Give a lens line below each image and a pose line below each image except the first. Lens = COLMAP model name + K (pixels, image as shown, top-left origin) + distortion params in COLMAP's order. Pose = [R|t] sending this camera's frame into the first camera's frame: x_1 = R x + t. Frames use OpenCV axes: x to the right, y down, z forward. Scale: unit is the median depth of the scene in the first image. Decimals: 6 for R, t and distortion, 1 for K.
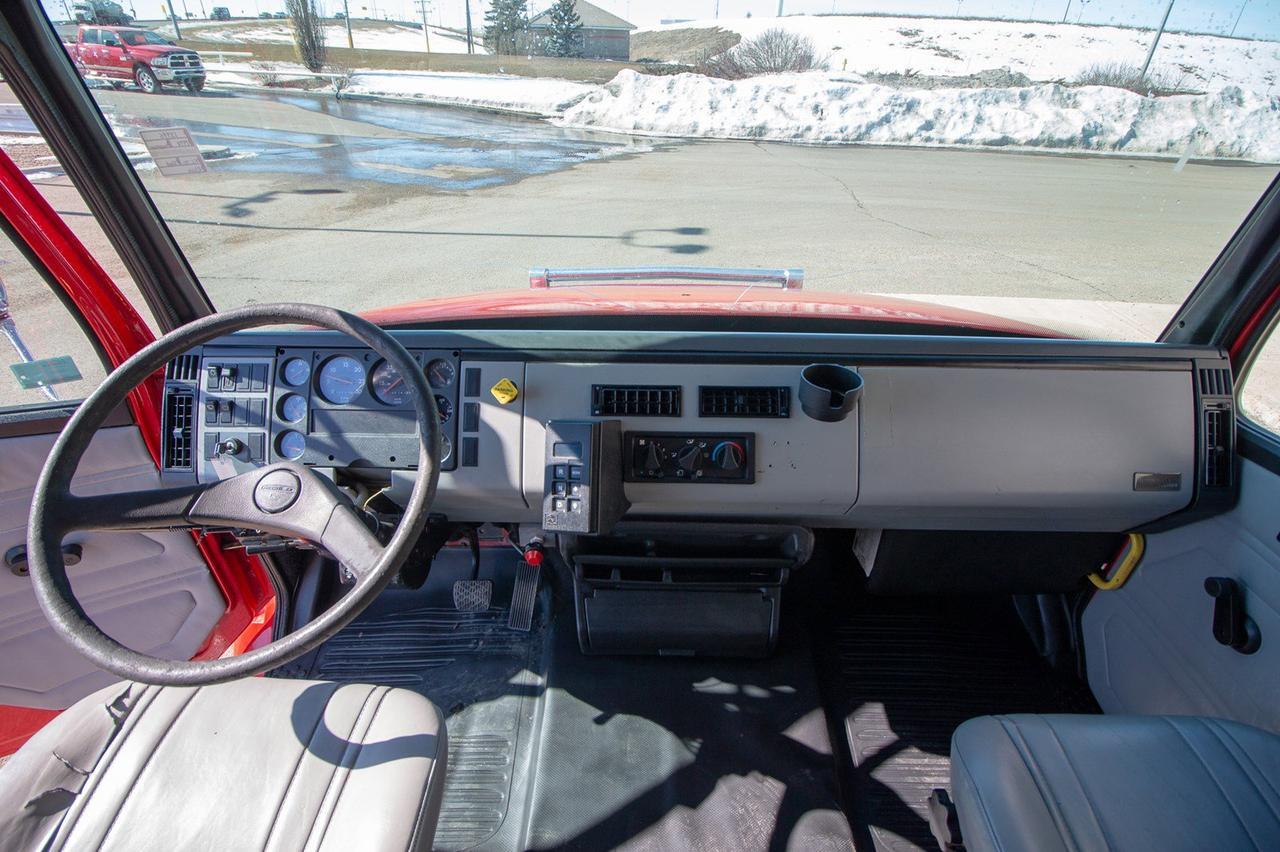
lens RADIAL K [[586.1, 0, 634.8], [0, 586.1, 419.6], [0, 0, 1]] dist [0.002068, -0.014944]
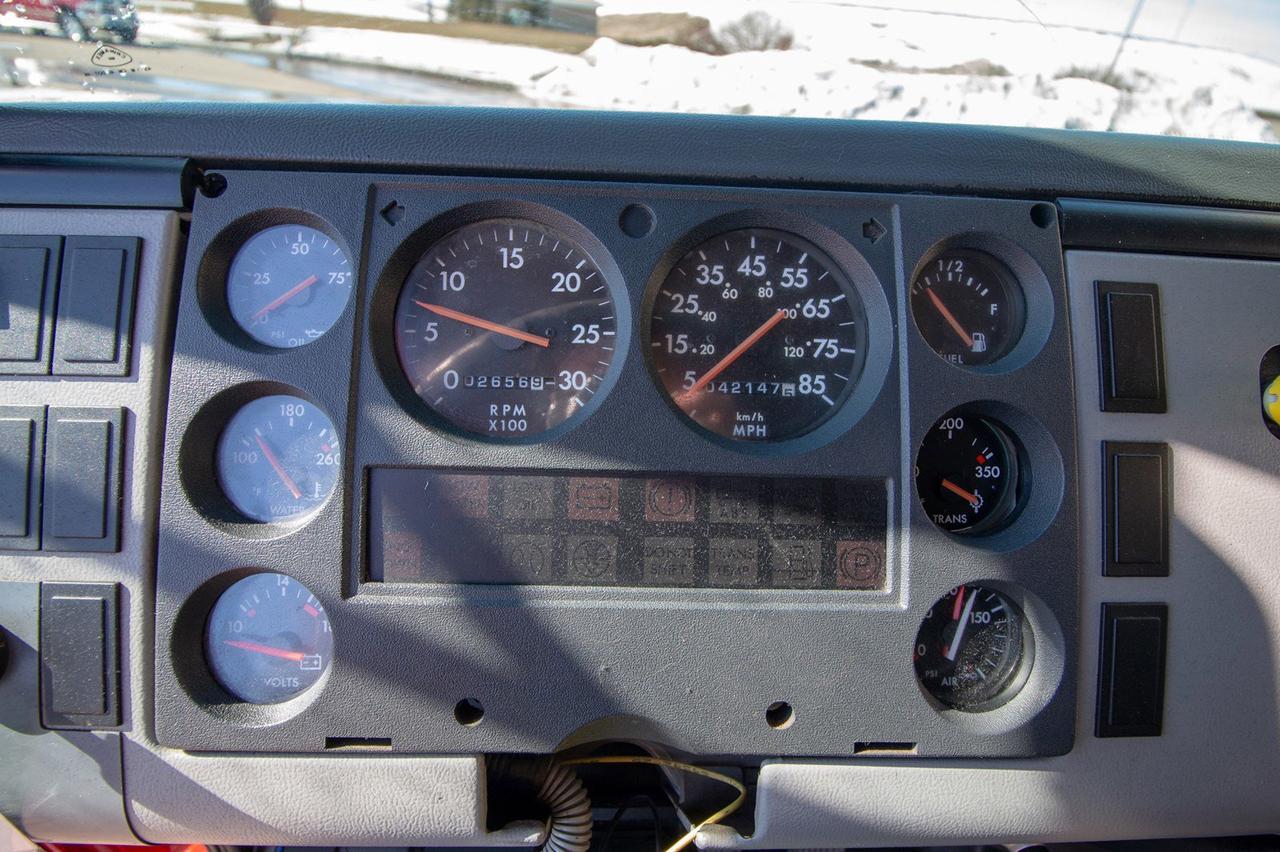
lens RADIAL K [[589.4, 0, 634.5], [0, 589.4, 417.3], [0, 0, 1]] dist [-0.002399, -0.012591]
pose [[0.997773, 0.008802, 0.066121, -0.424788], [-0.009809, 0.999841, 0.014920, -0.034819], [-0.065979, -0.015536, 0.997700, 0.711831]]
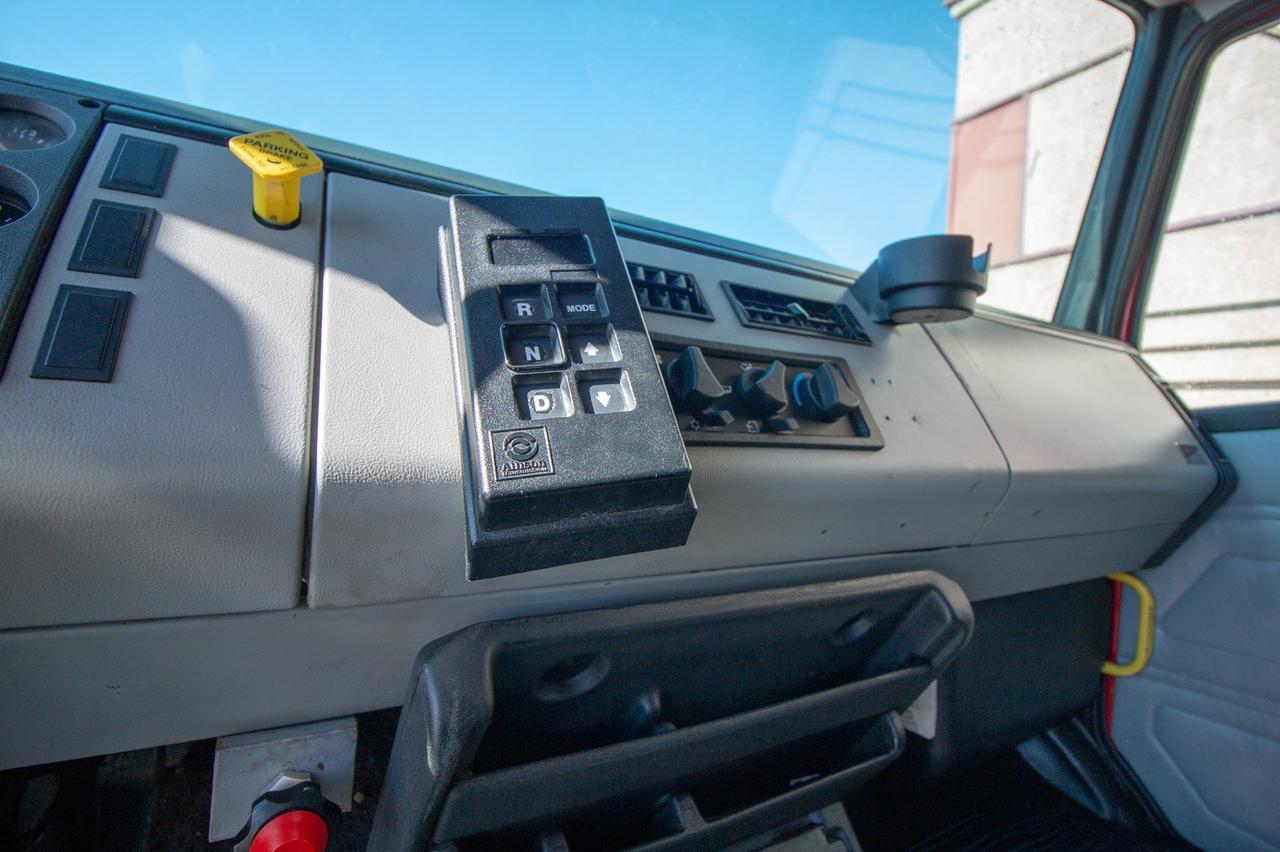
lens RADIAL K [[589.4, 0, 634.5], [0, 589.4, 417.3], [0, 0, 1]] dist [-0.002399, -0.012591]
pose [[0.853042, 0.049464, 0.519493, -0.185026], [0.231034, 0.856821, -0.460956, 0.226621], [-0.467913, 0.513236, 0.719477, 0.648697]]
